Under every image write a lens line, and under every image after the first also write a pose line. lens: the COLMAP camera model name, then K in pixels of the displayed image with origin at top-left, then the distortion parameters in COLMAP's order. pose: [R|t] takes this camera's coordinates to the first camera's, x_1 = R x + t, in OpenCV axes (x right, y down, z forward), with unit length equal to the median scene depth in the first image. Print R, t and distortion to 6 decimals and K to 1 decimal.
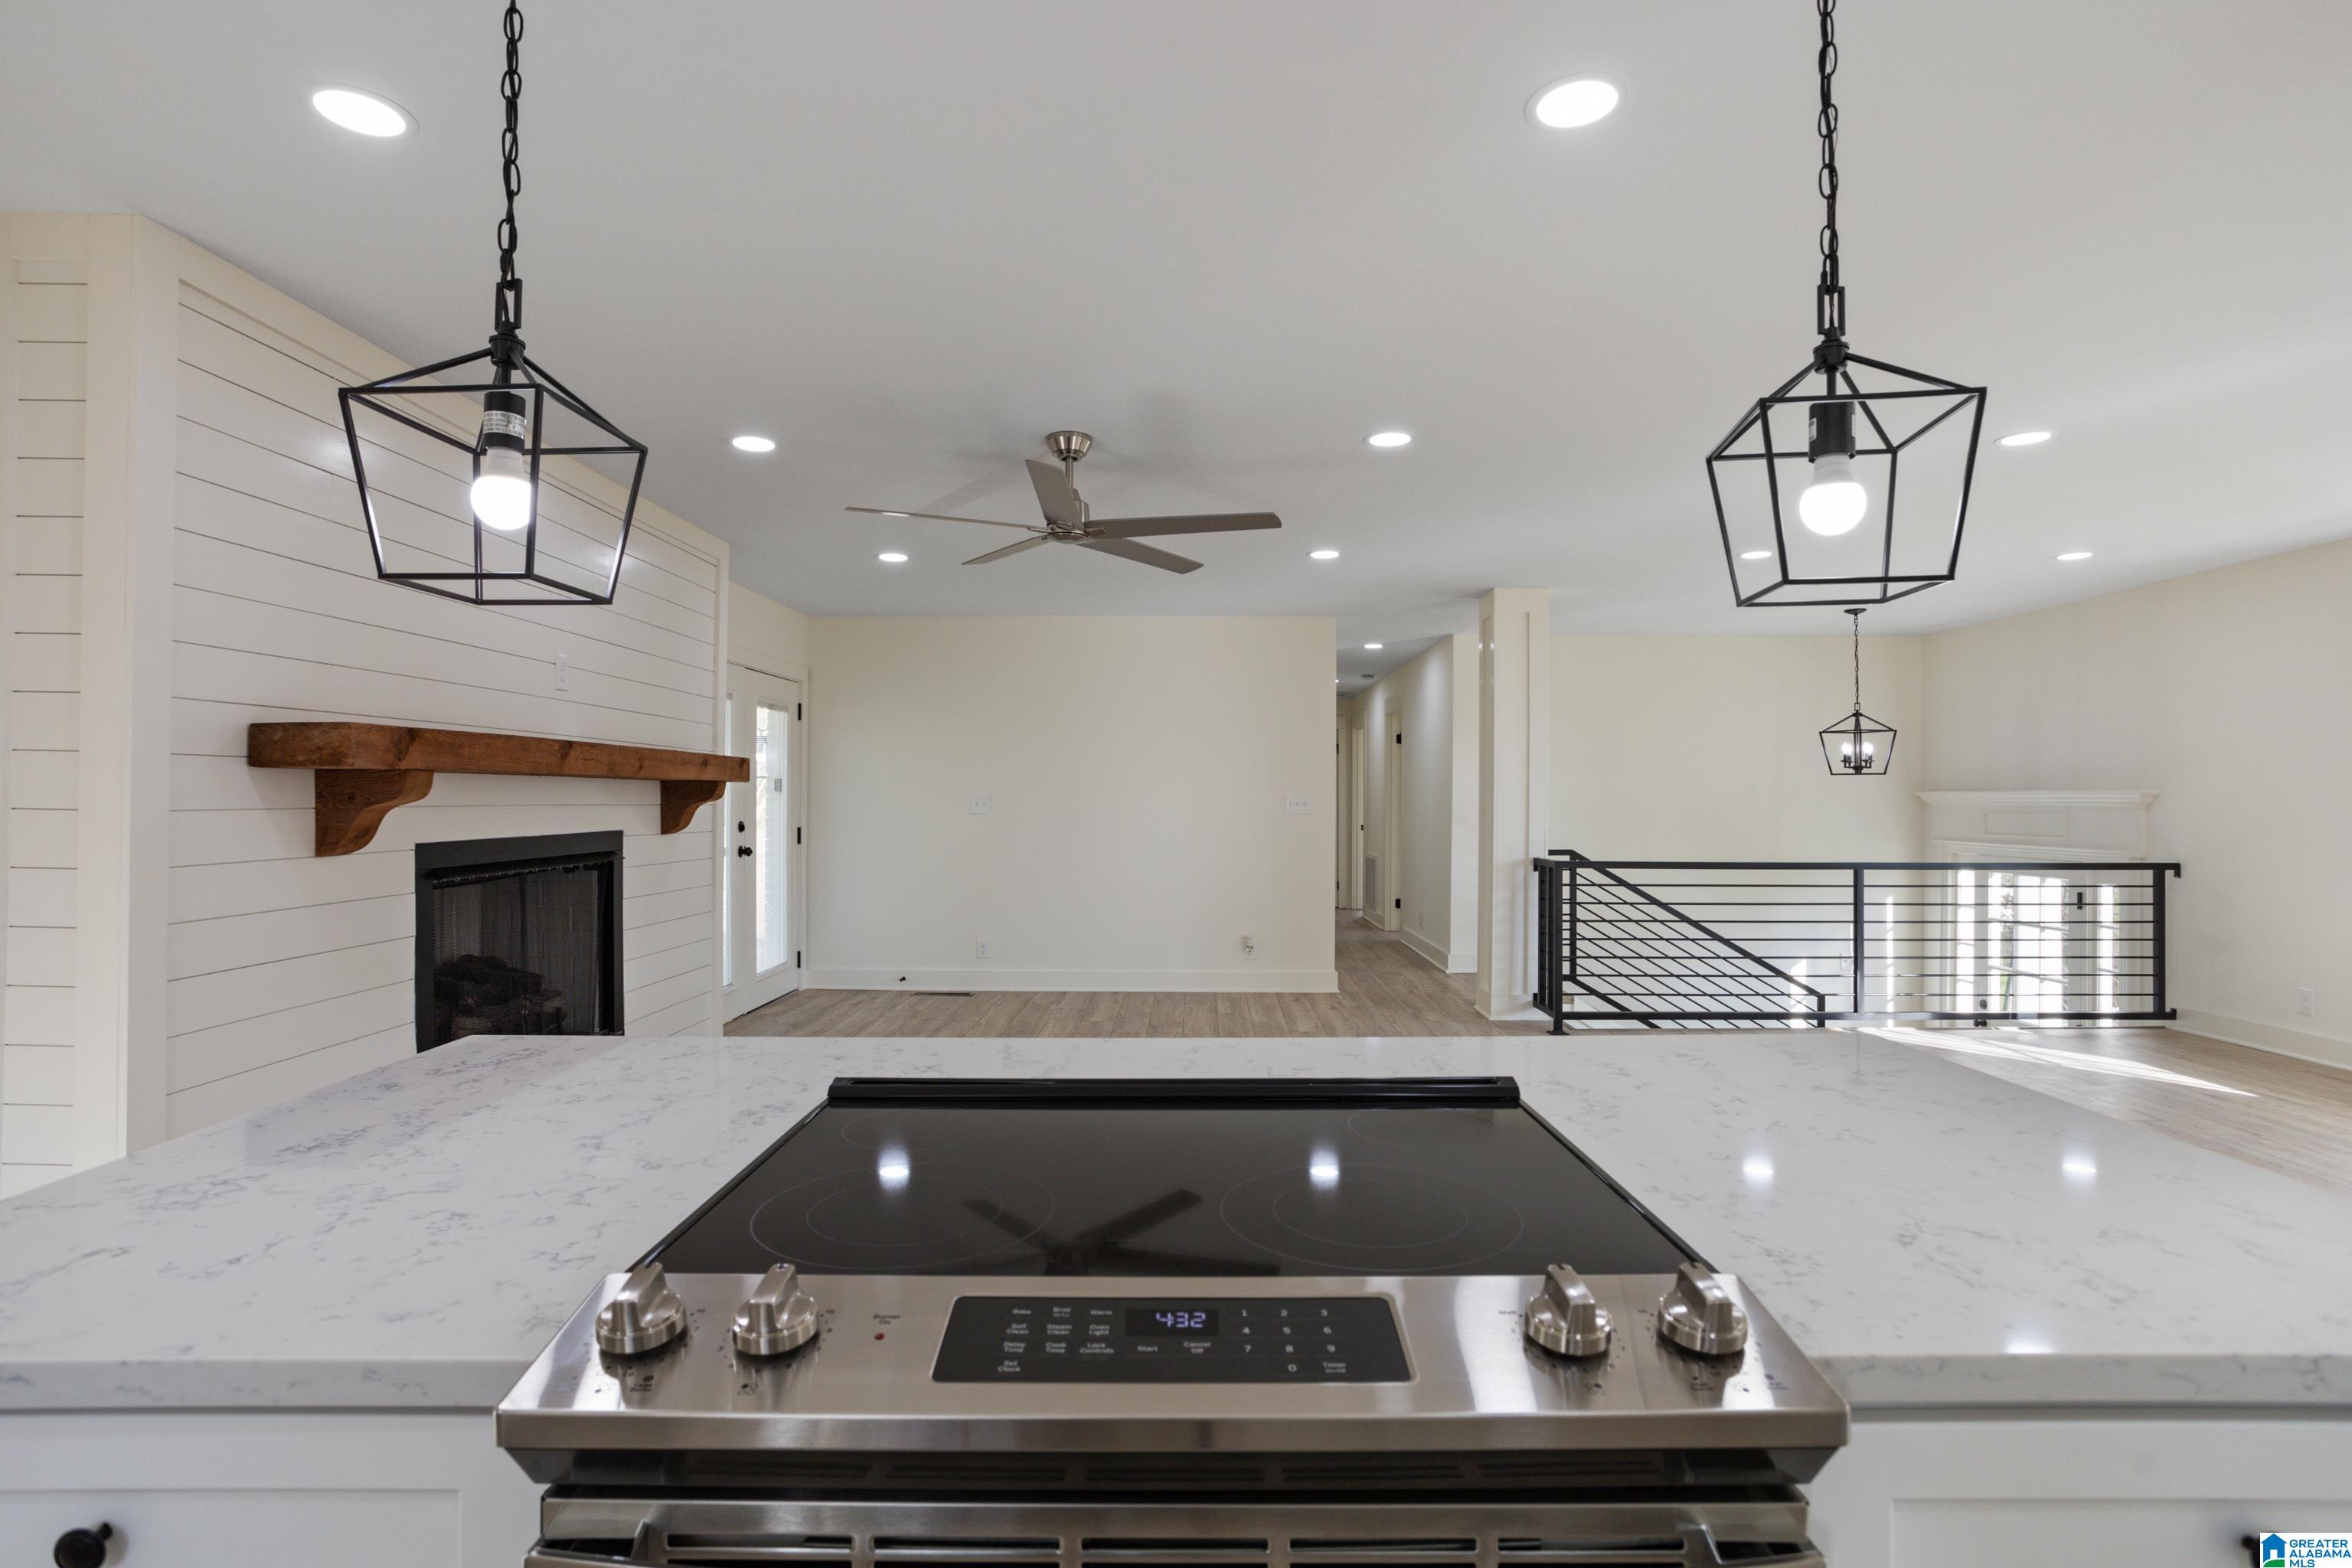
lens RADIAL K [[1172.0, 0, 1180.6], [0, 1172.0, 823.6], [0, 0, 1]] dist [-0.023656, 0.001316]
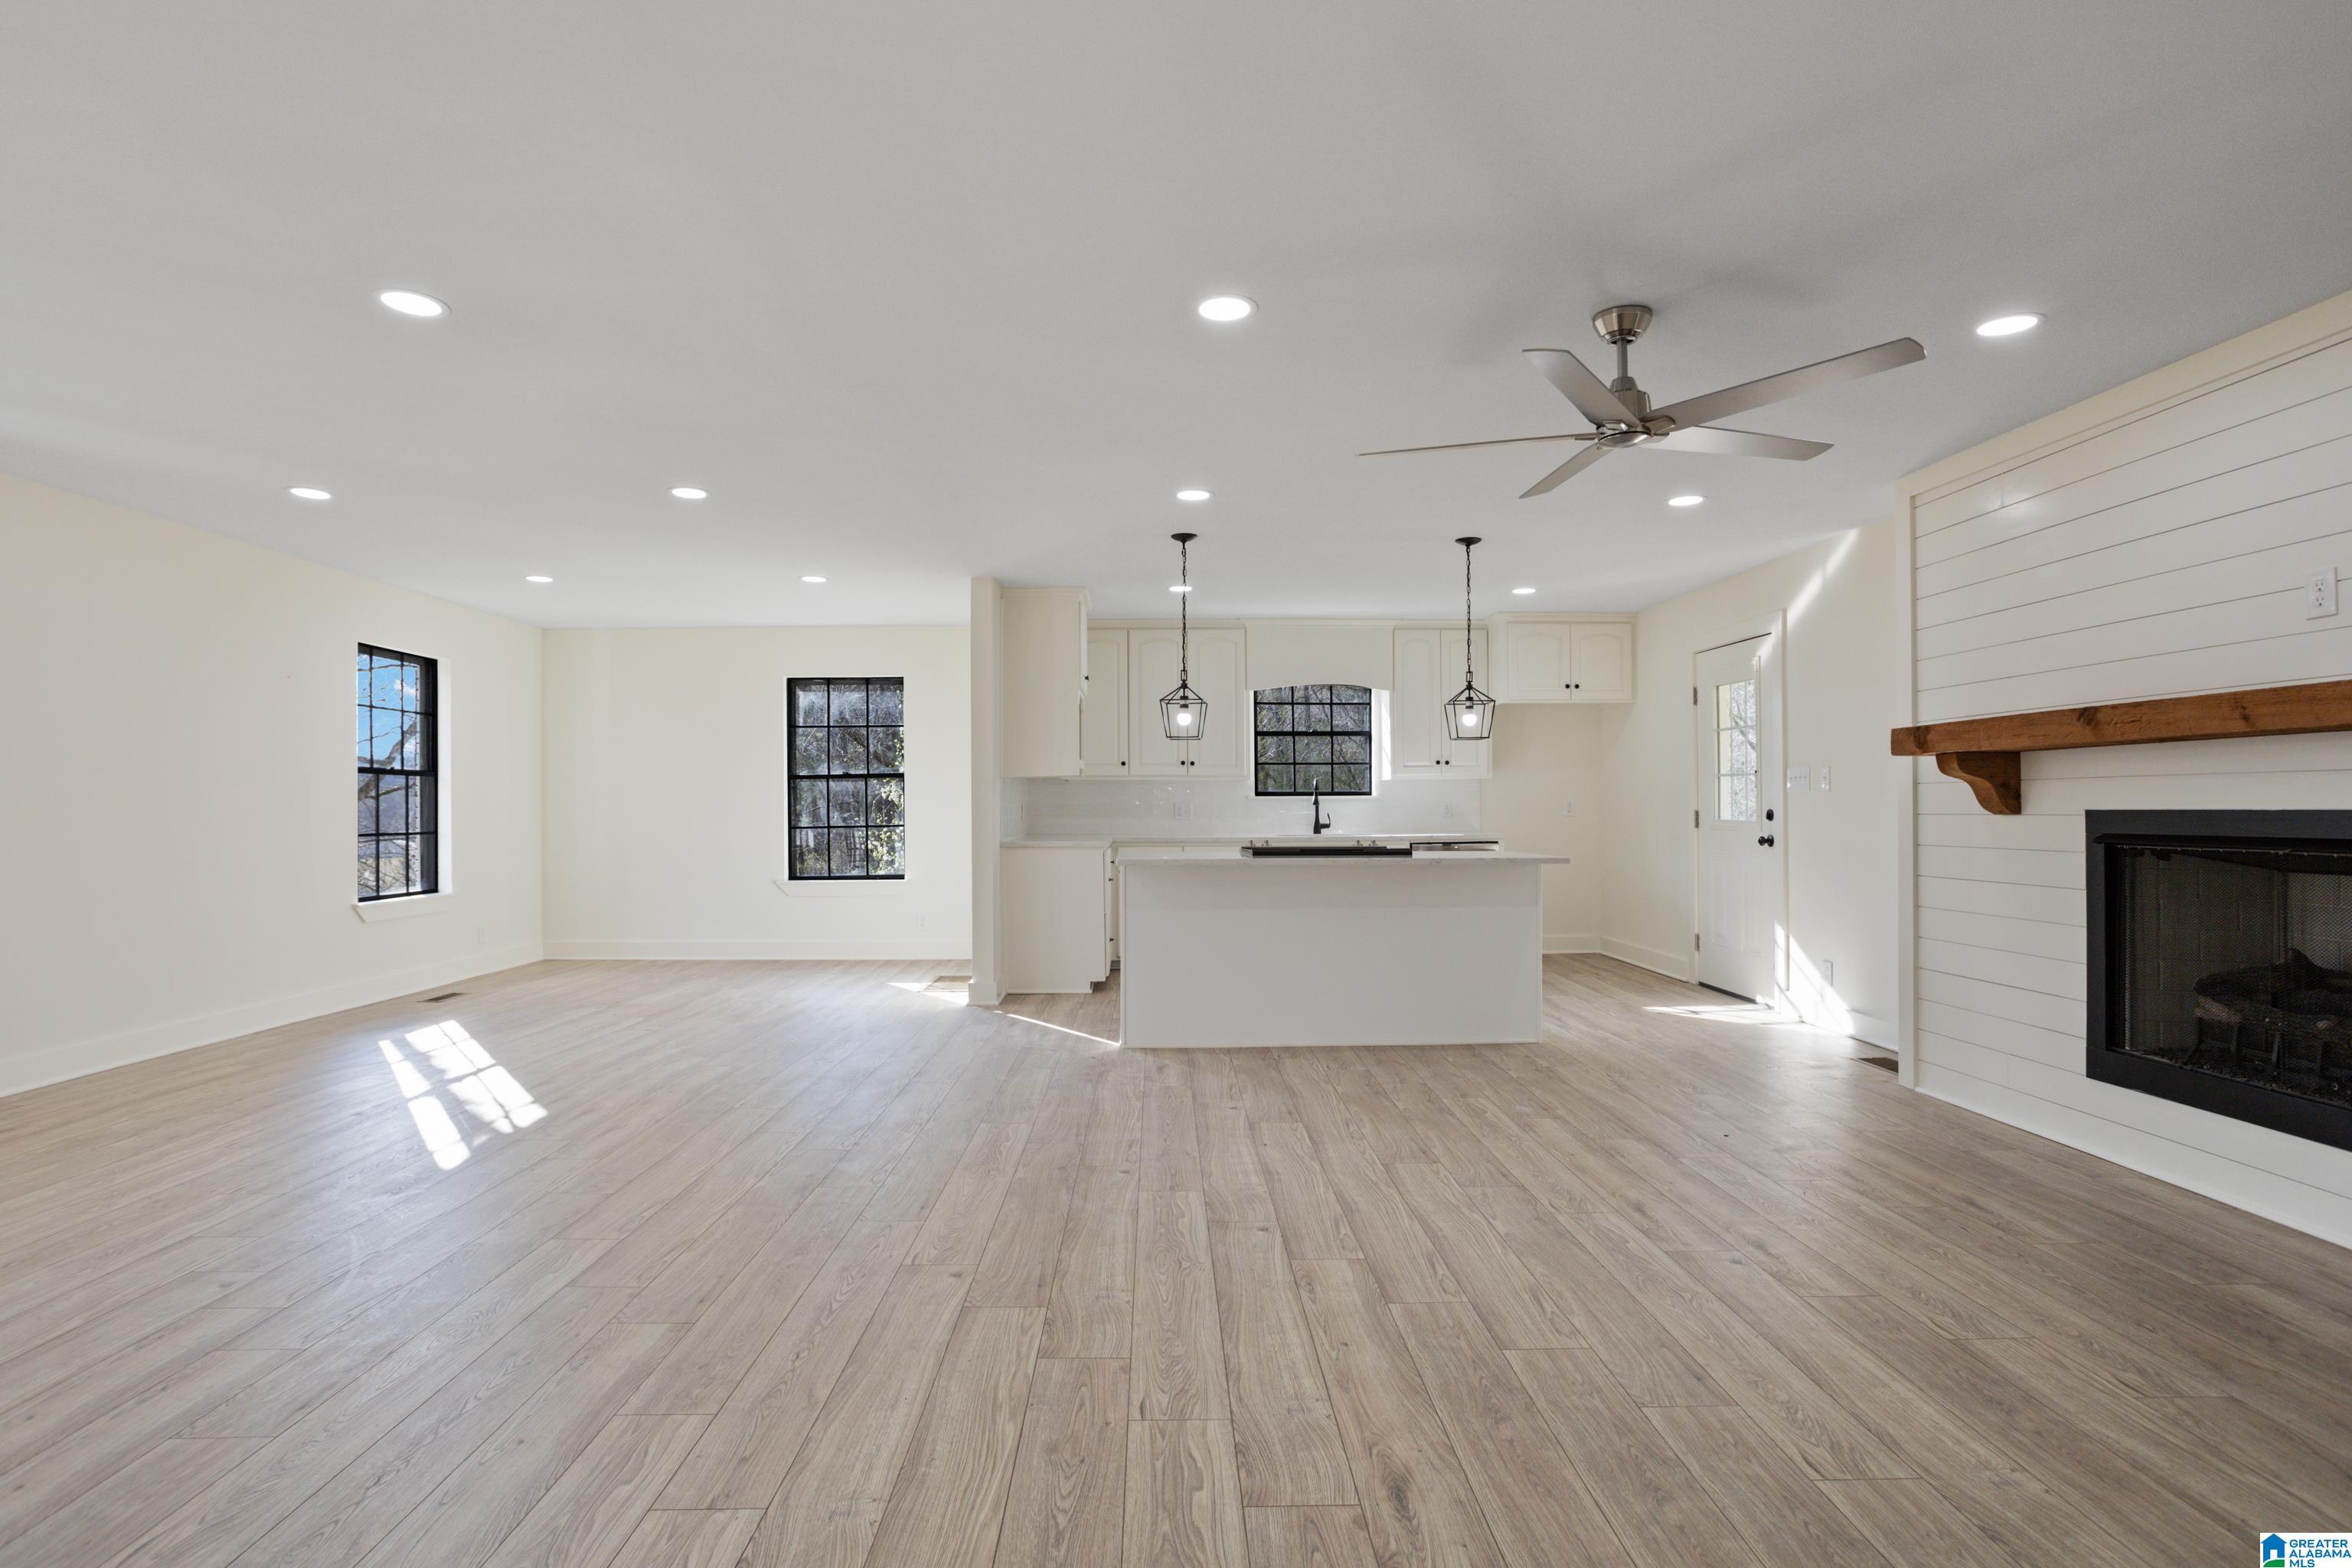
lens RADIAL K [[1150.9, 0, 1171.1], [0, 1150.9, 814.7], [0, 0, 1]] dist [0.000757, 0.000995]
pose [[-0.999766, 0.003902, -0.021291, 0.149744], [0.003350, 0.999659, 0.025883, -0.005253], [0.021385, 0.025805, -0.999438, 1.092587]]
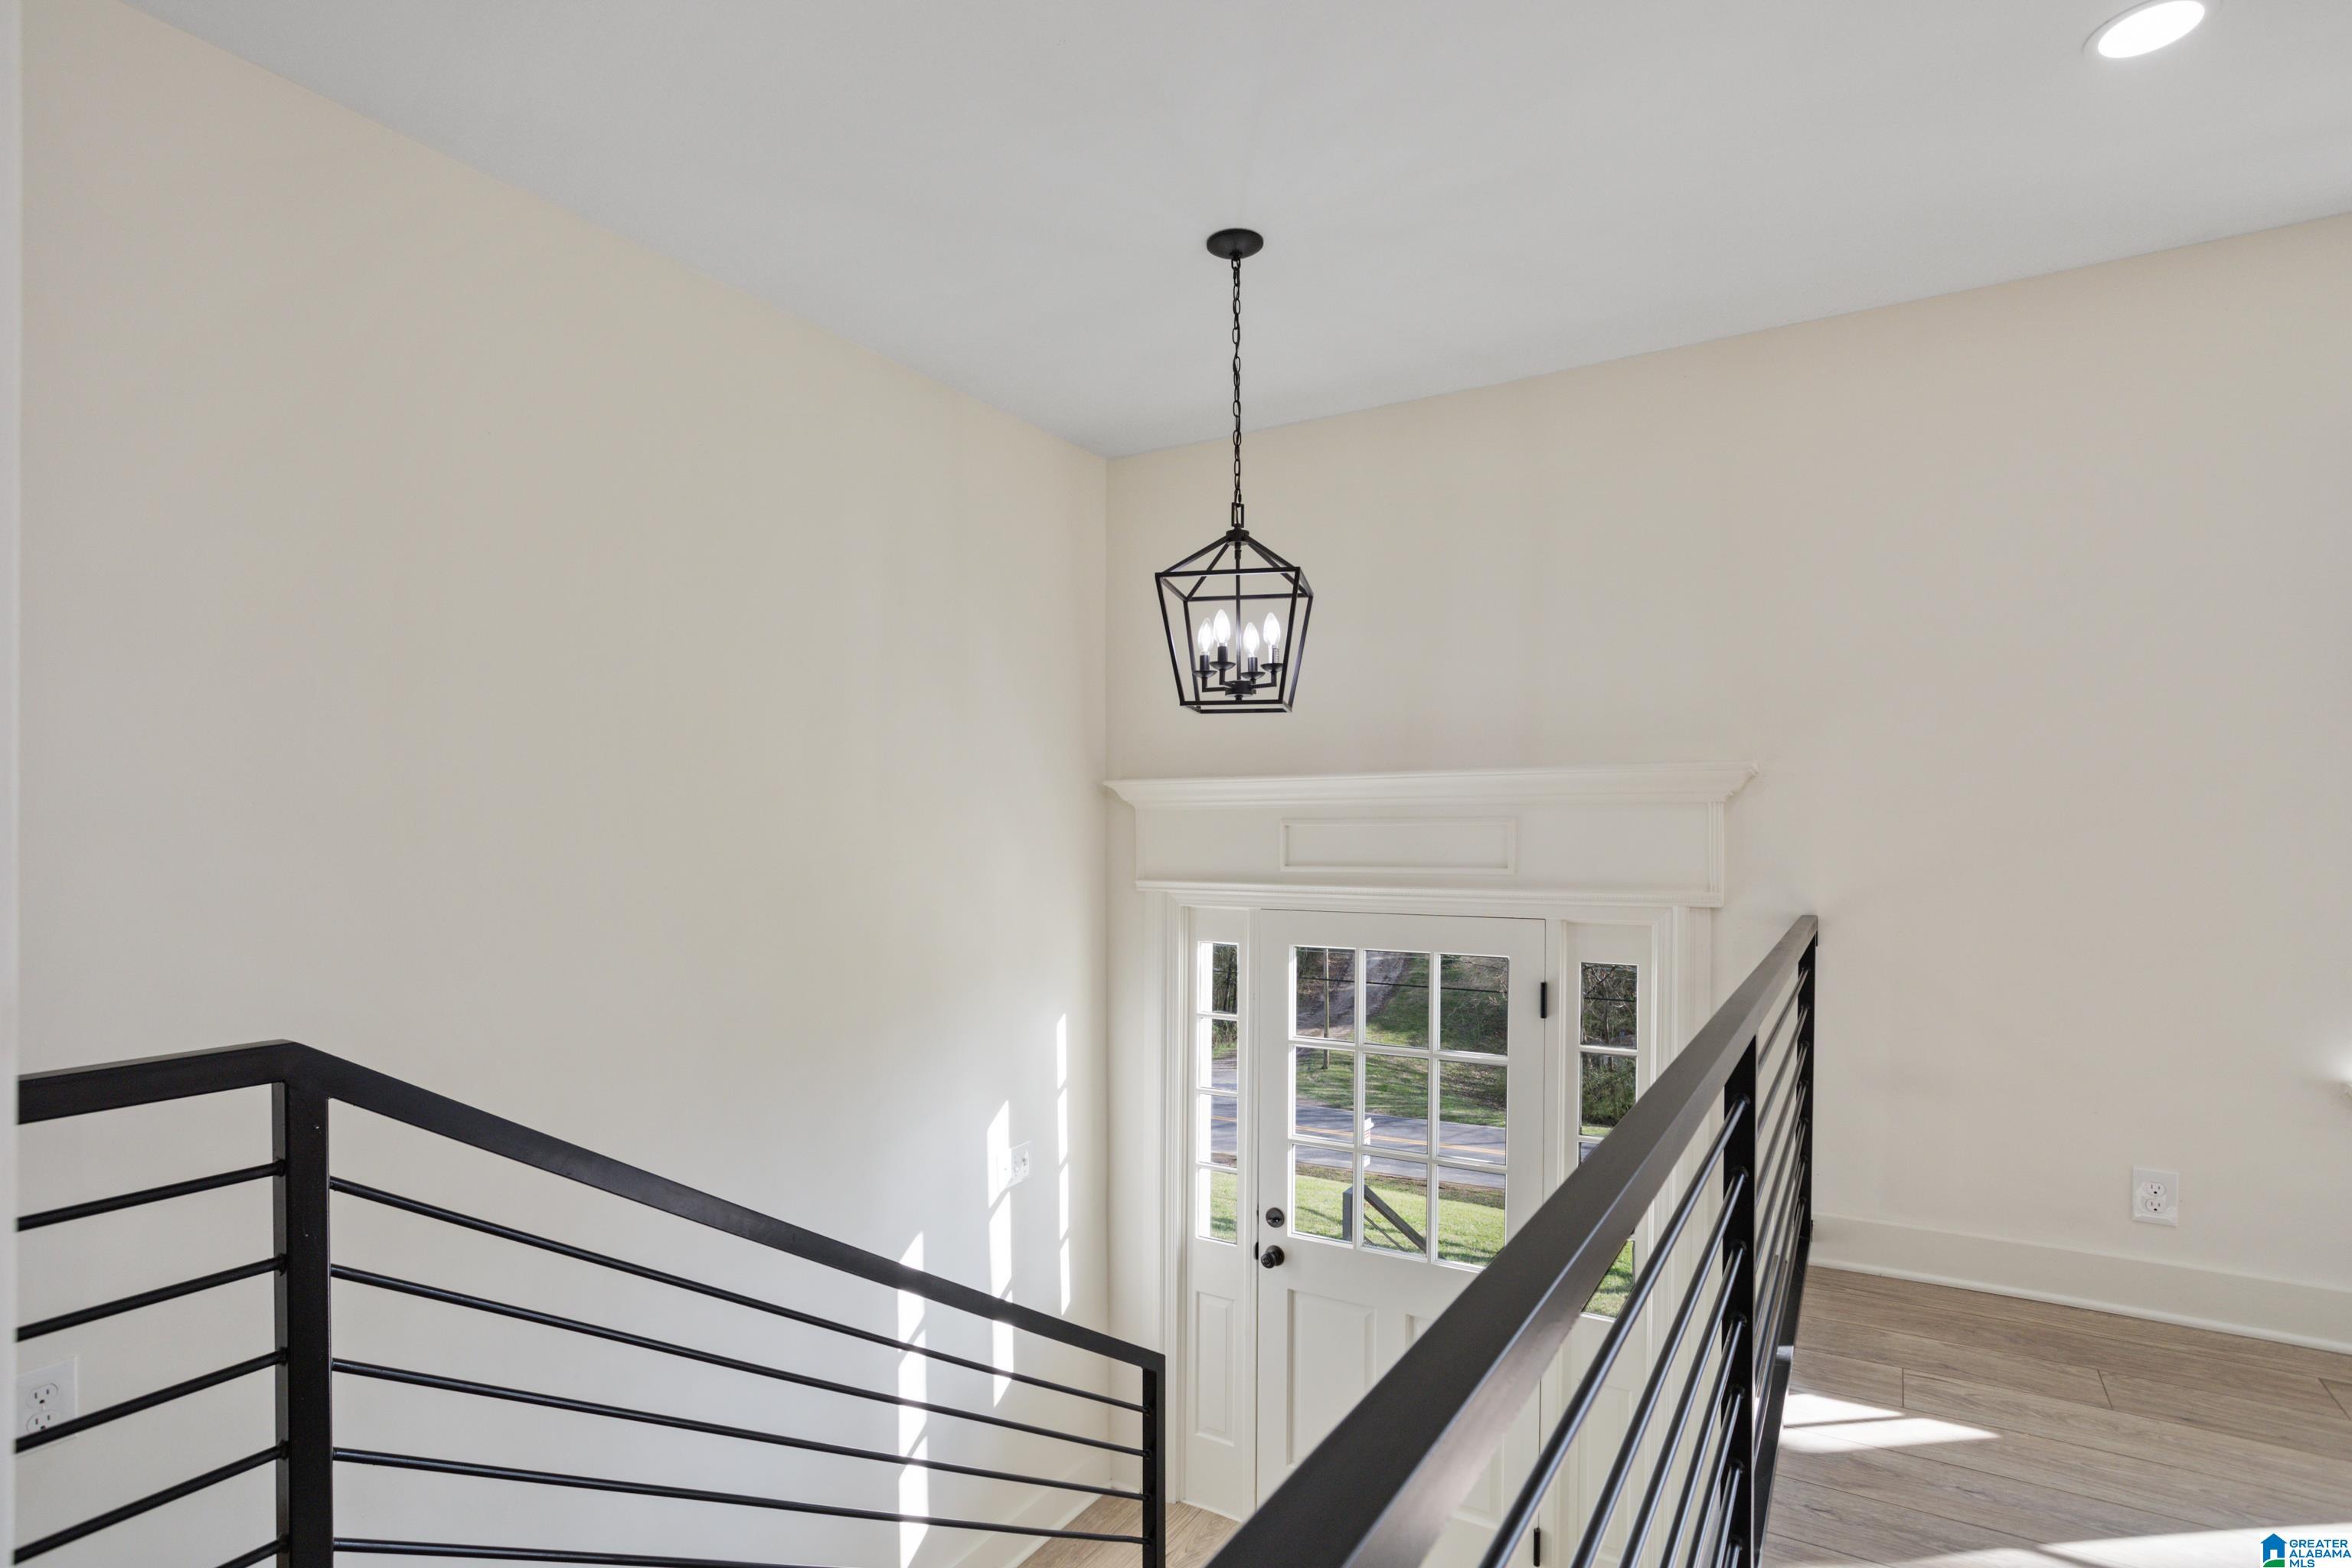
lens RADIAL K [[1150.9, 0, 1171.1], [0, 1150.9, 814.7], [0, 0, 1]] dist [0.000757, 0.000995]
pose [[0.506899, 0.005908, 0.861985, 0.313717], [0.021239, 0.999587, -0.019341, -0.004945], [-0.861744, 0.028112, 0.506564, 0.965345]]
